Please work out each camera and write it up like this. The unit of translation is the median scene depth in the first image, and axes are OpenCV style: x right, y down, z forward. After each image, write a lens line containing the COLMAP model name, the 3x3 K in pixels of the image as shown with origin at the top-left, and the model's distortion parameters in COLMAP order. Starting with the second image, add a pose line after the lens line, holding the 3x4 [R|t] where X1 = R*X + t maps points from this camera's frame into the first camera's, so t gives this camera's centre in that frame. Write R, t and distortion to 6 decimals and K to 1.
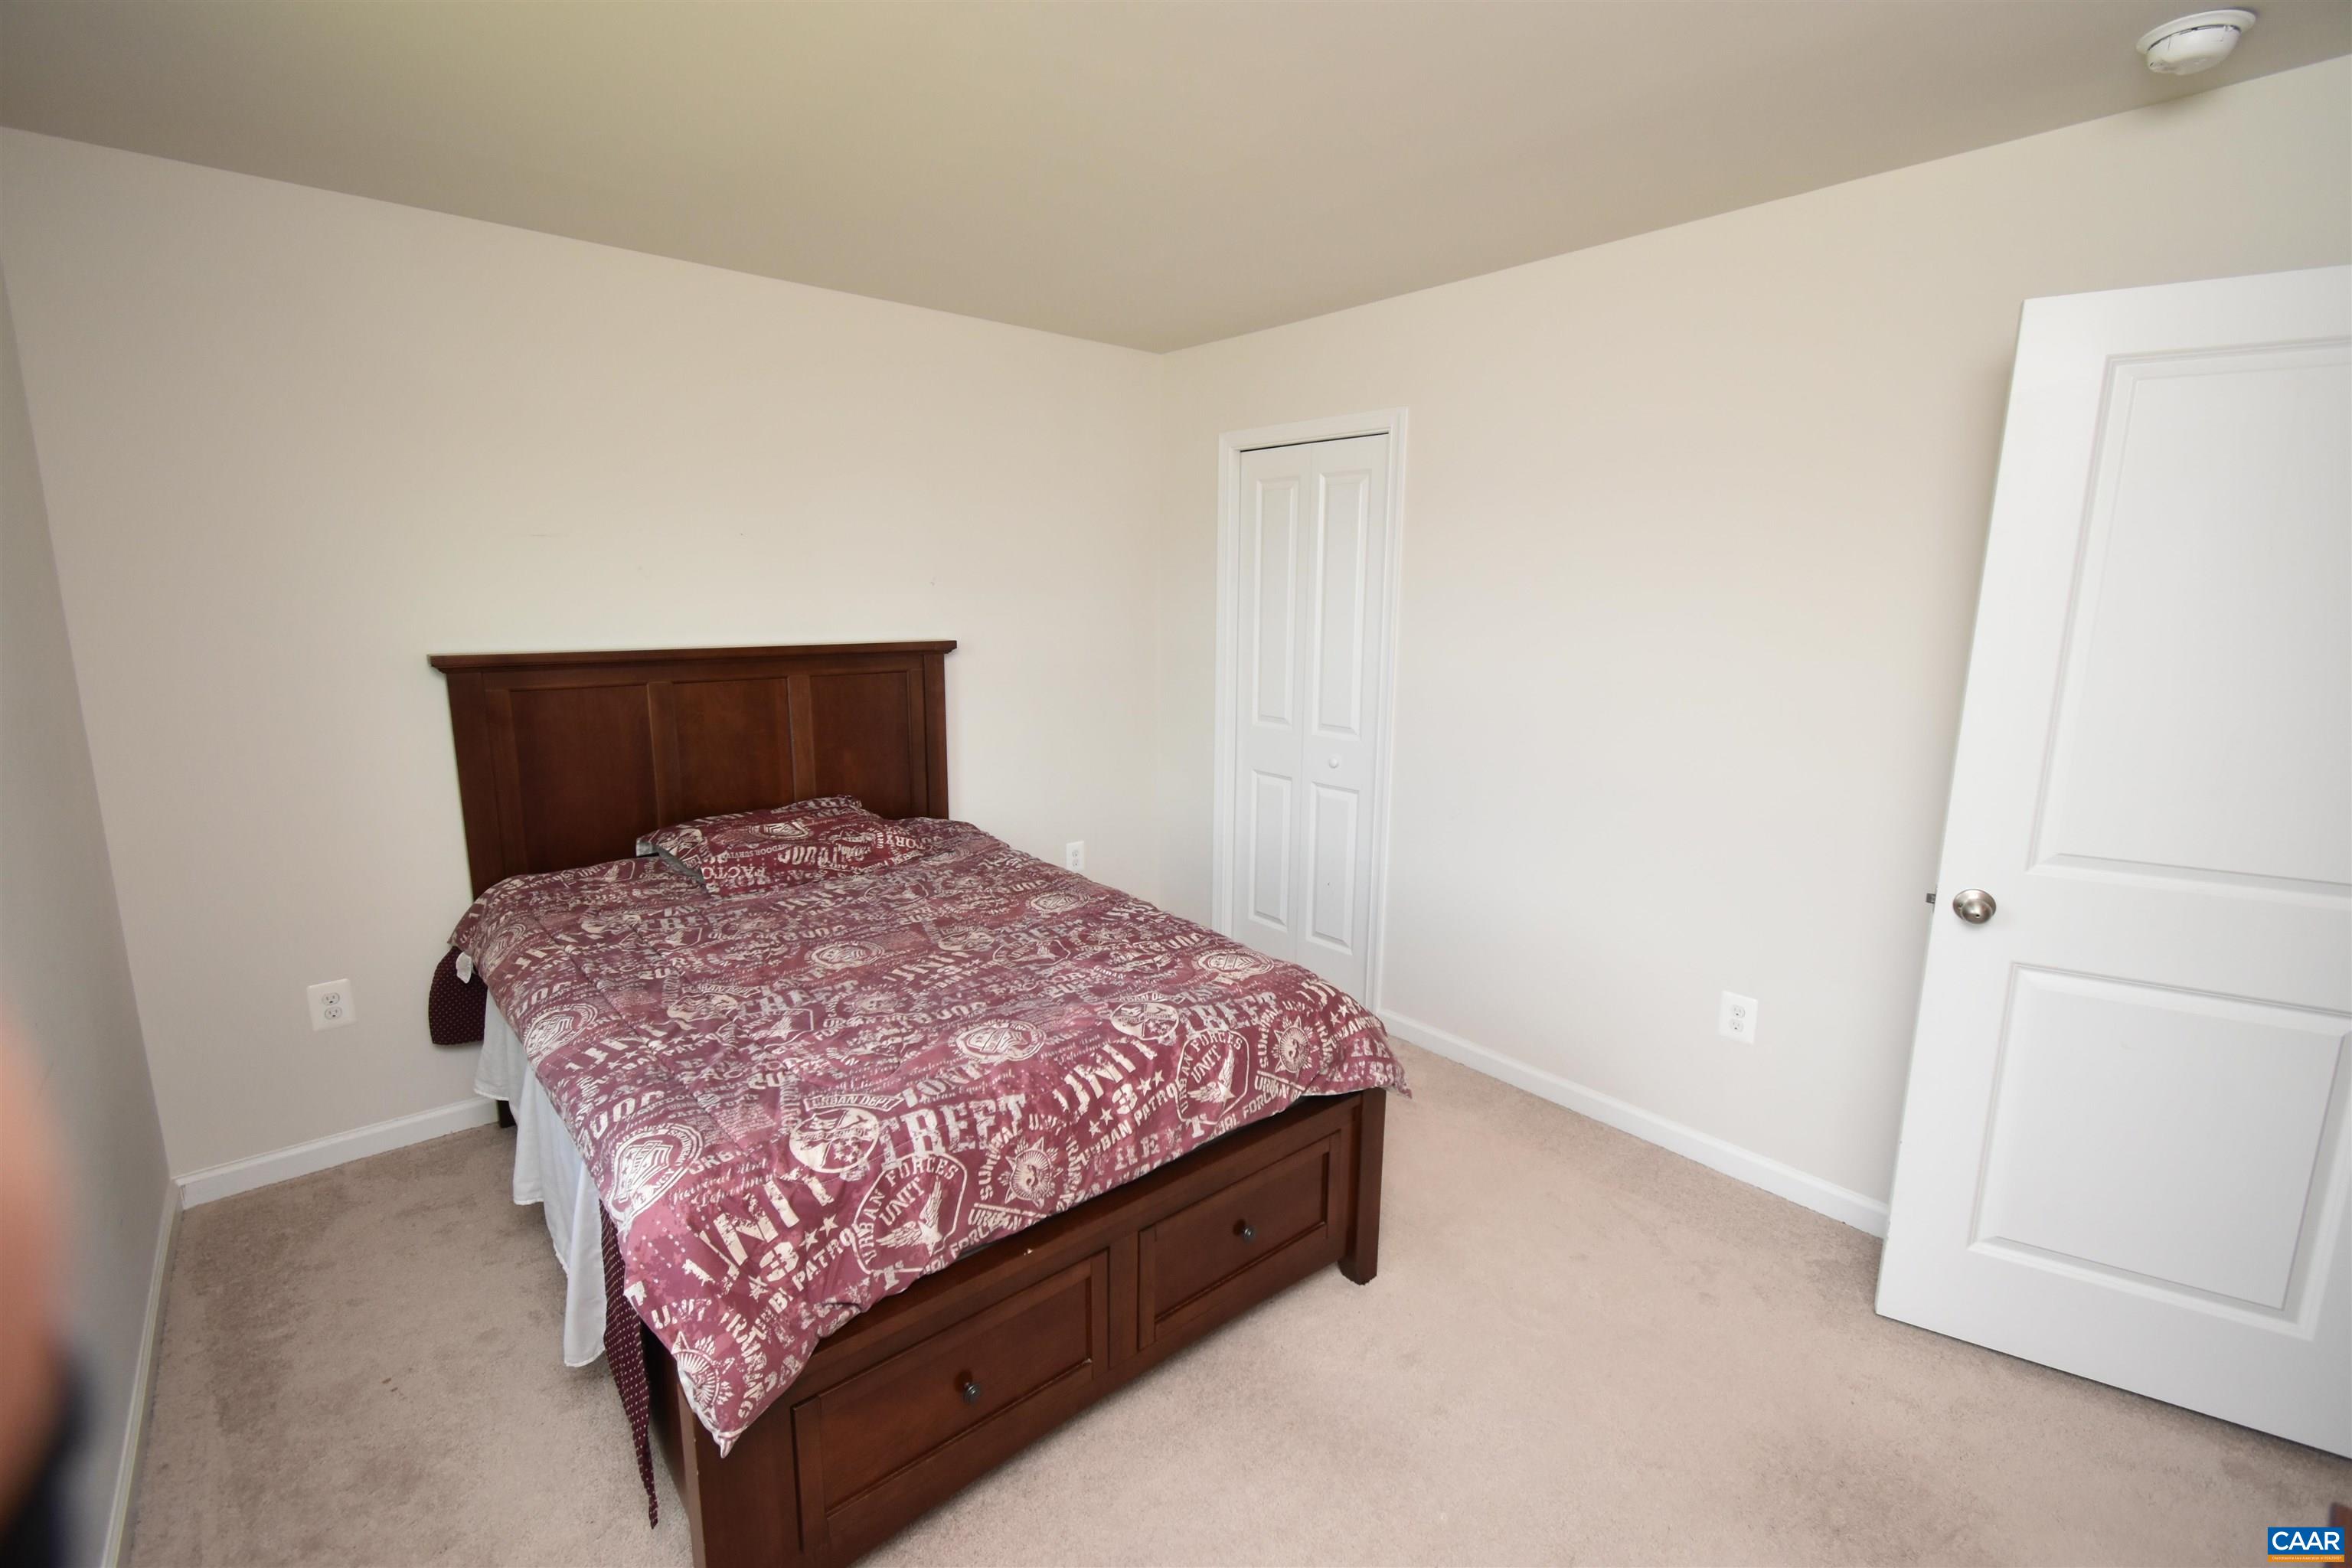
lens RADIAL K [[1028.6, 0, 1176.0], [0, 1028.6, 784.0], [0, 0, 1]] dist [0.002198, 0.000645]
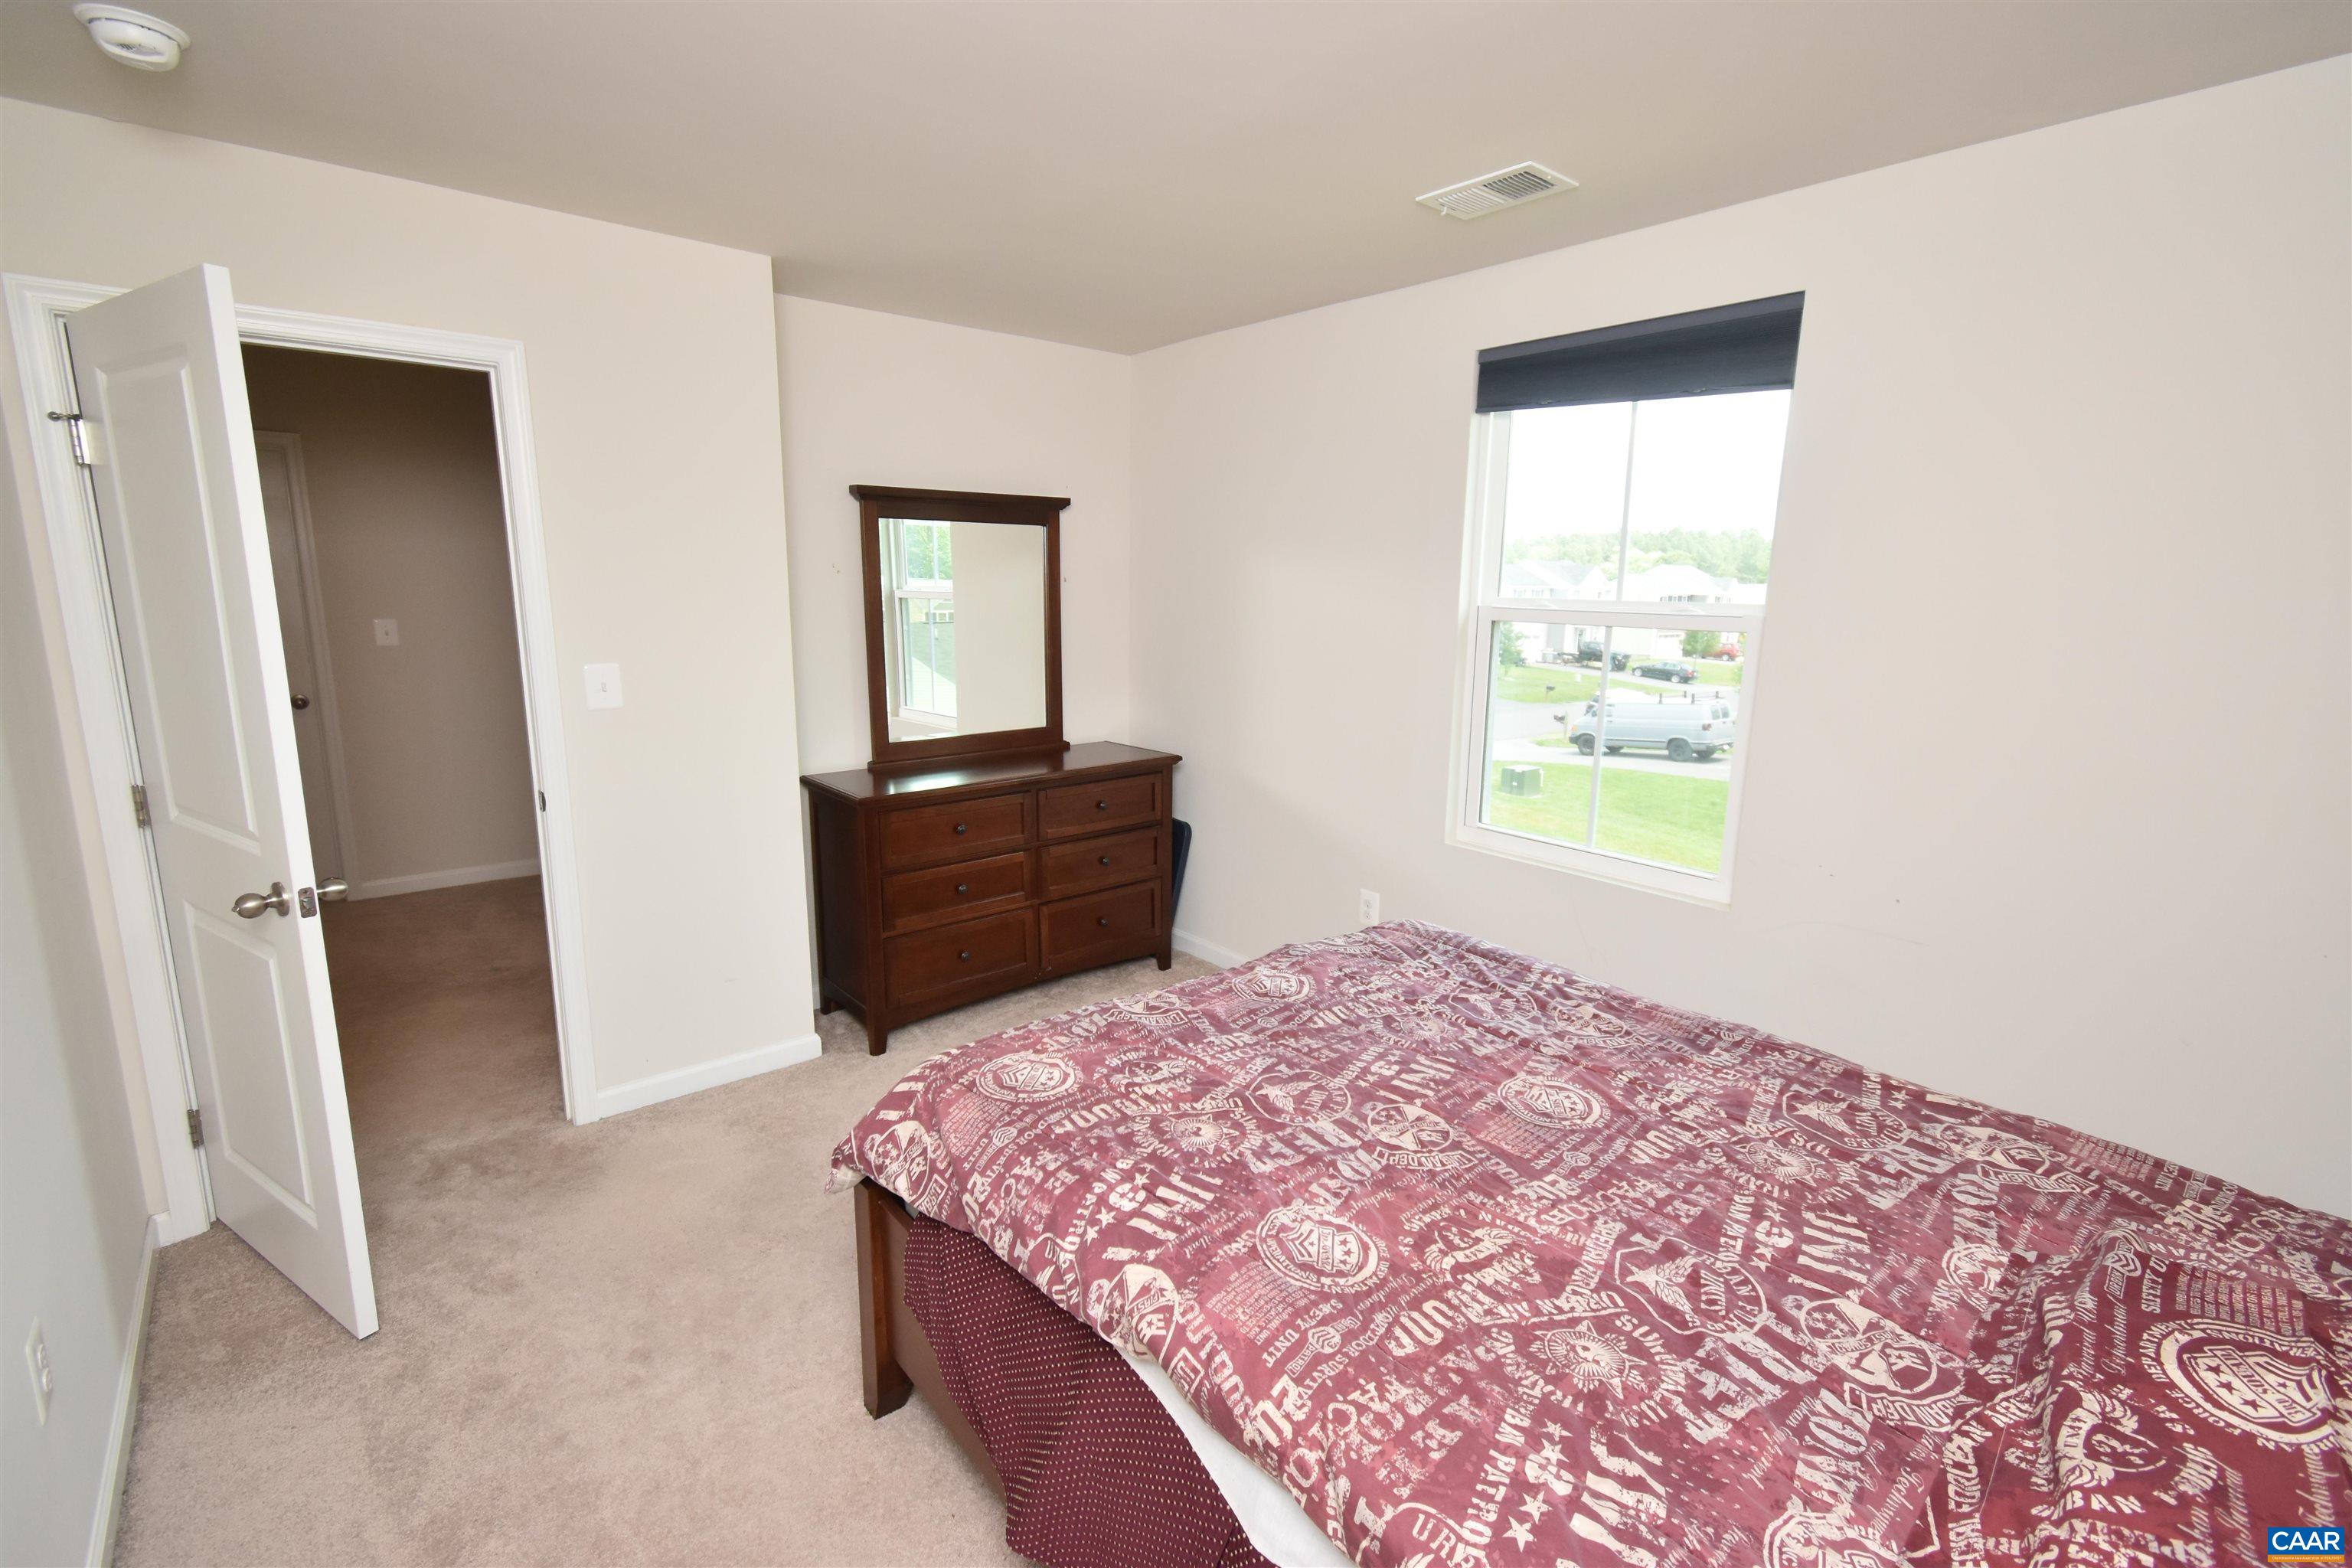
lens RADIAL K [[1052.0, 0, 1182.2], [0, 1052.0, 782.2], [0, 0, 1]] dist [0.009775, 0.000976]
pose [[-0.999759, -0.021921, -0.001491, -0.058517], [-0.020915, 0.928670, 0.370317, -0.361787], [-0.006733, 0.370259, -0.928904, 1.829282]]
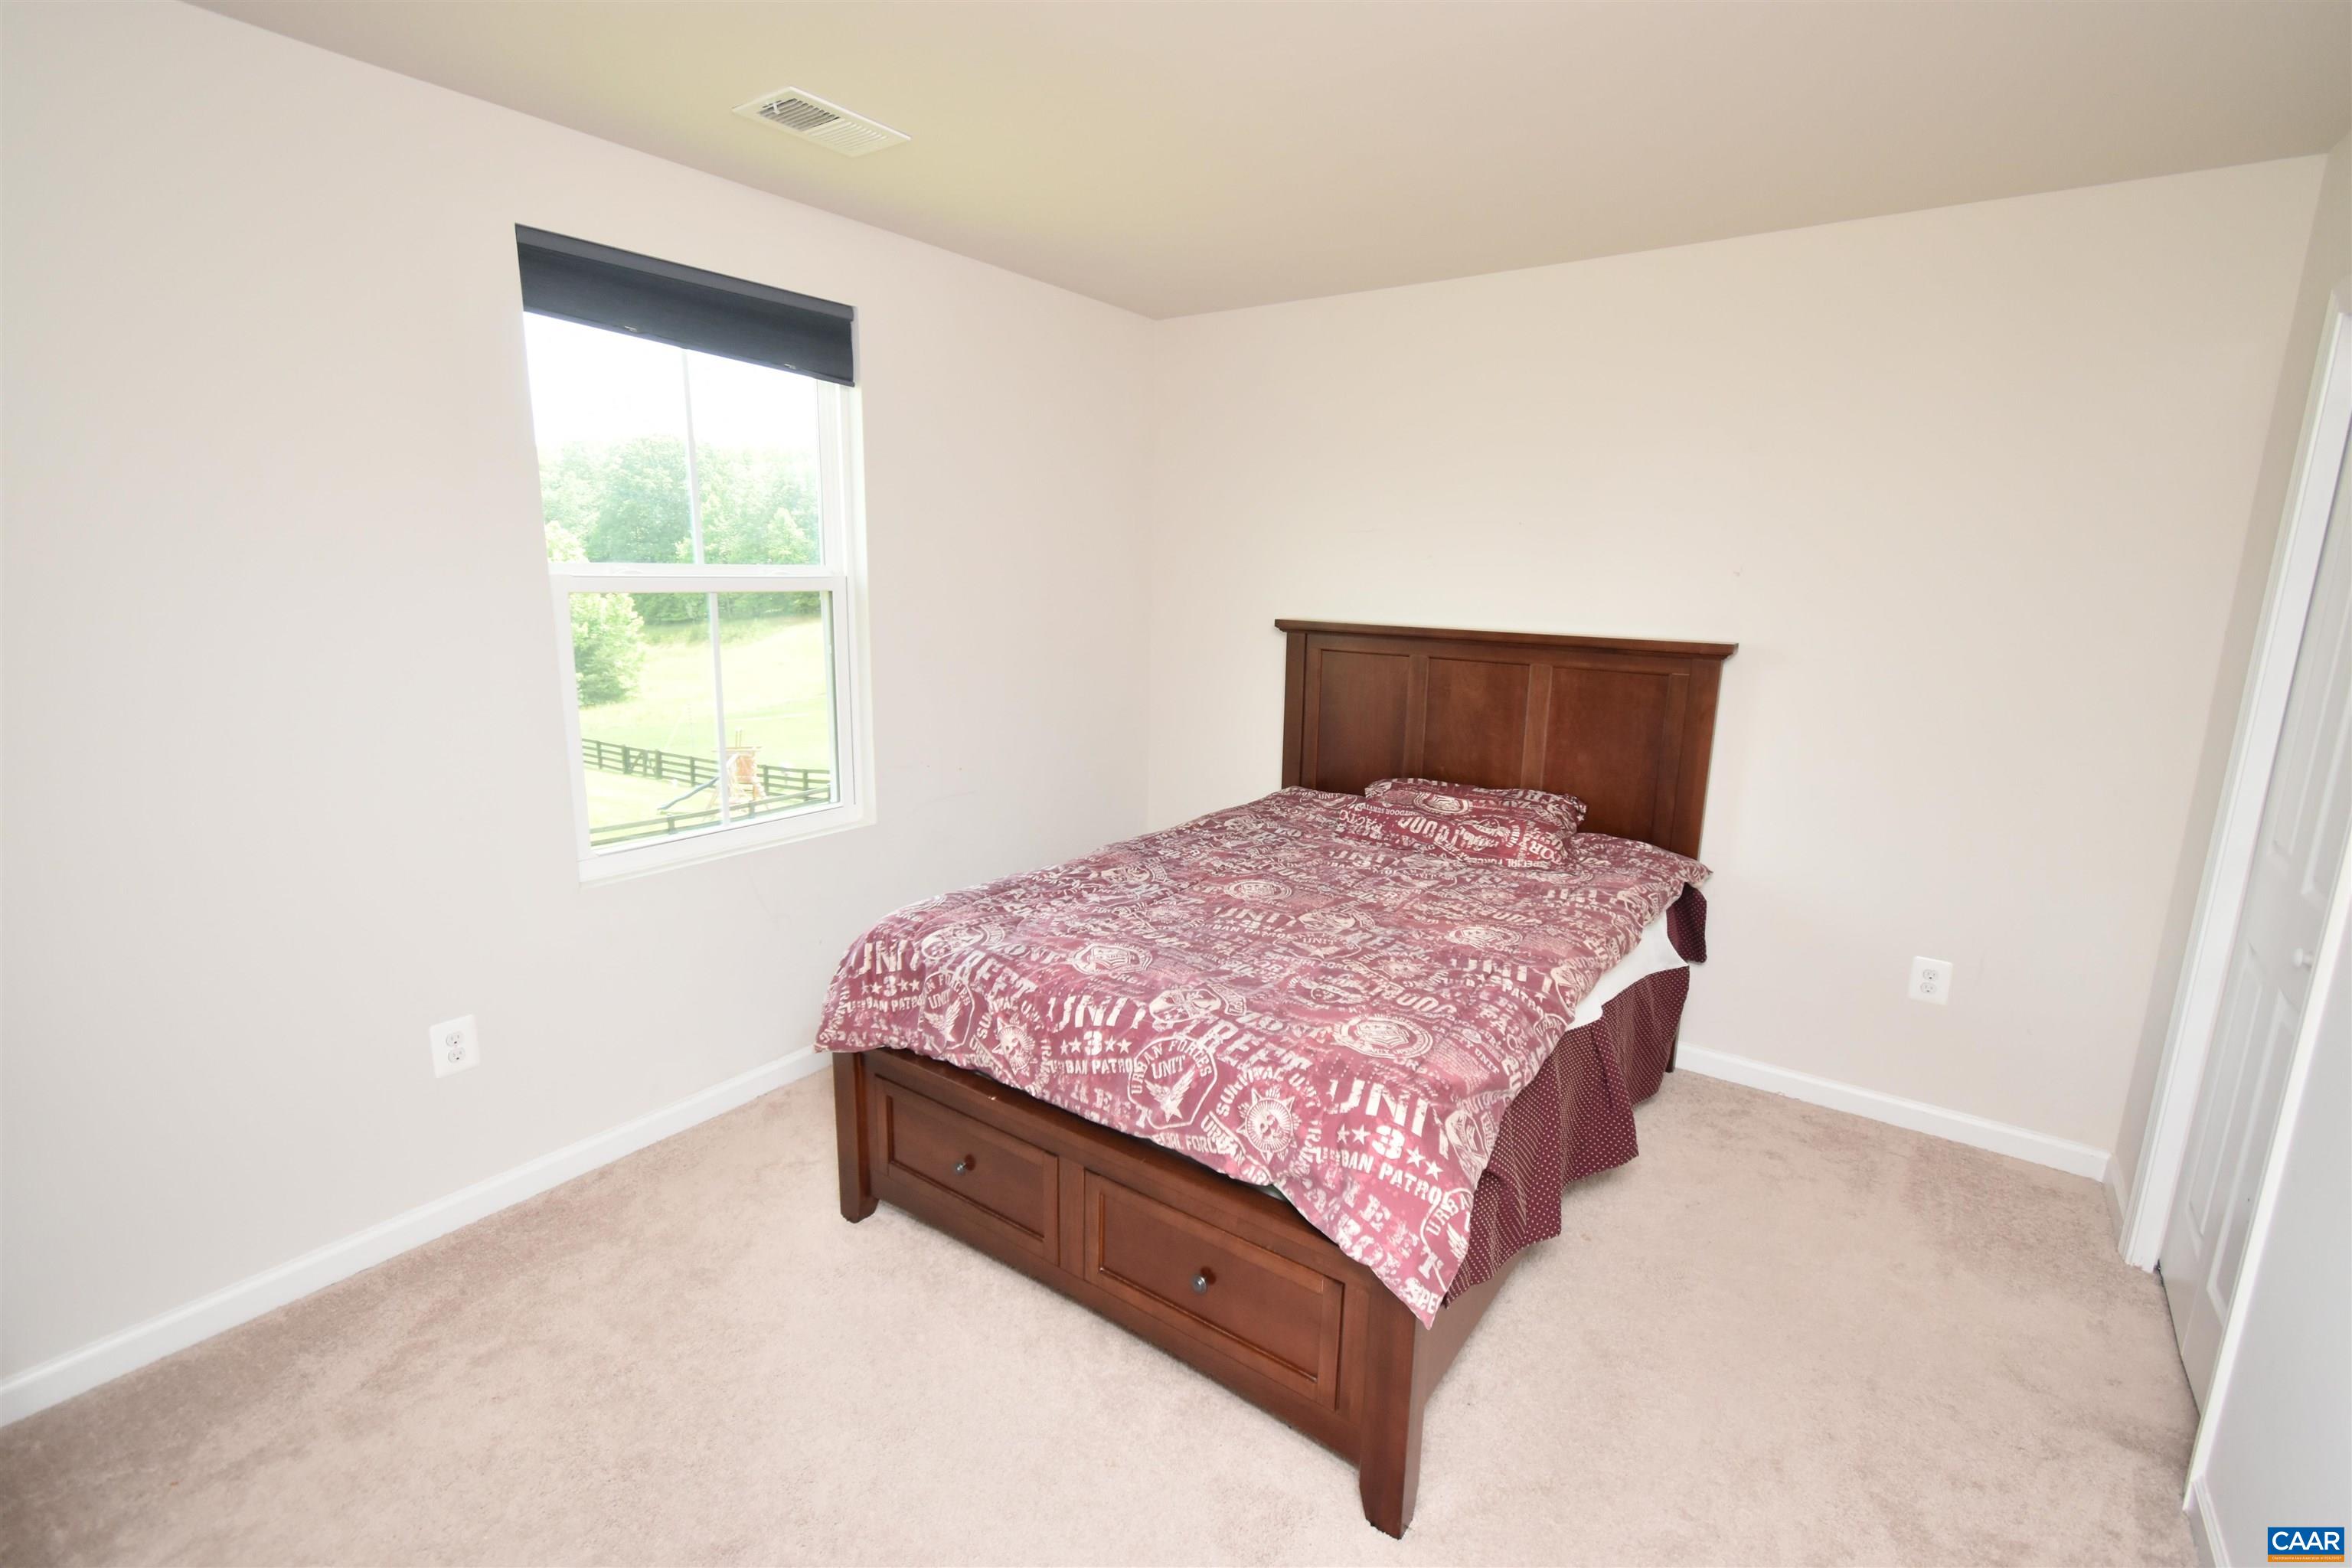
lens RADIAL K [[1052.0, 0, 1182.2], [0, 1052.0, 782.2], [0, 0, 1]] dist [0.009775, 0.000976]
pose [[0.240390, 0.196957, -0.950484, 0.852108], [-0.199150, 0.968375, 0.150297, -0.125922], [0.950027, 0.153159, 0.272012, 0.656704]]
